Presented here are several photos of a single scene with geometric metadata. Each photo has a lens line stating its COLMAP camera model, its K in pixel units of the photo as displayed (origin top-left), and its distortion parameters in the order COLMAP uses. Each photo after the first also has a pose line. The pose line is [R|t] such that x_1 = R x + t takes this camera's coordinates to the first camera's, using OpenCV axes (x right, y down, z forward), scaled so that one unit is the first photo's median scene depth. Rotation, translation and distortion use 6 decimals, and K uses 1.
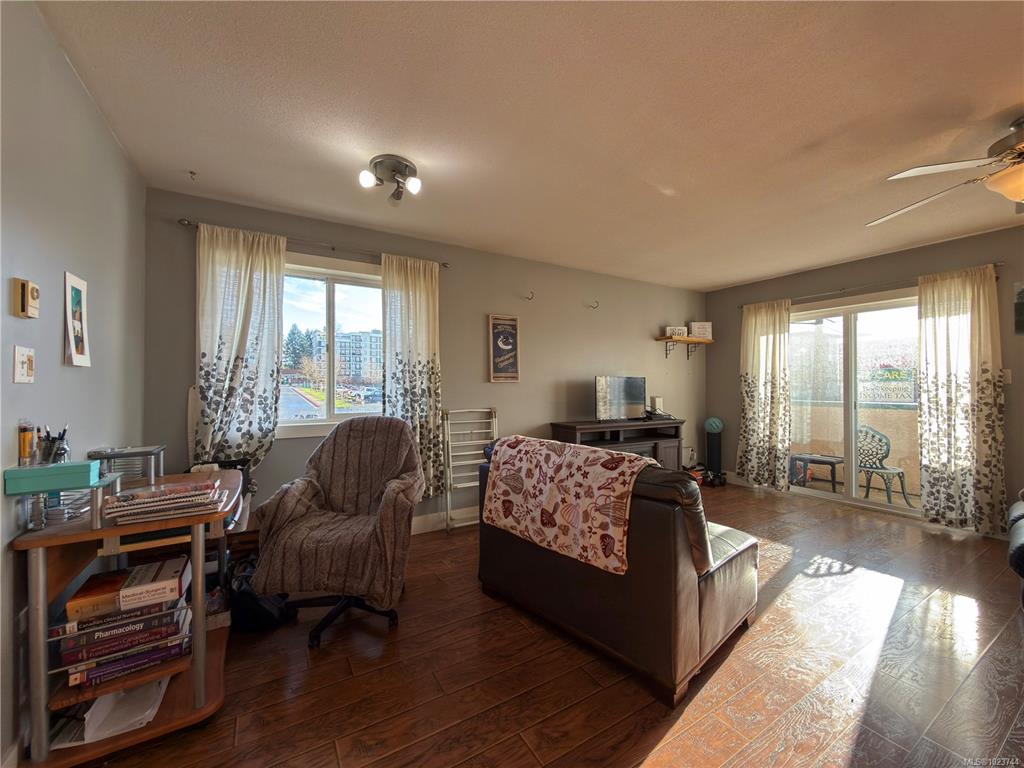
lens RADIAL K [[407.2, 0, 512.0], [0, 407.2, 384.0], [0, 0, 1]] dist [-0.000466, -0.000474]
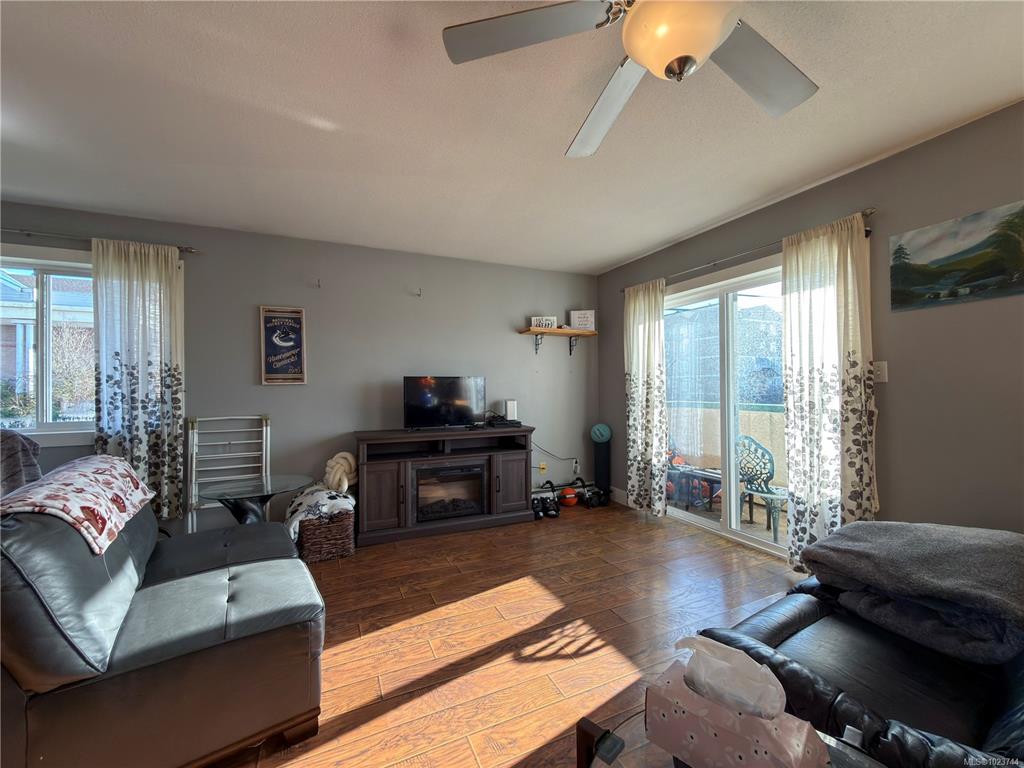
lens RADIAL K [[407.2, 0, 512.0], [0, 407.2, 384.0], [0, 0, 1]] dist [-0.000466, -0.000474]
pose [[0.993999, -0.007917, -0.109105, 0.565054], [0.008071, 0.999967, 0.000970, -0.002706], [0.109093, -0.001845, 0.994030, 0.200265]]
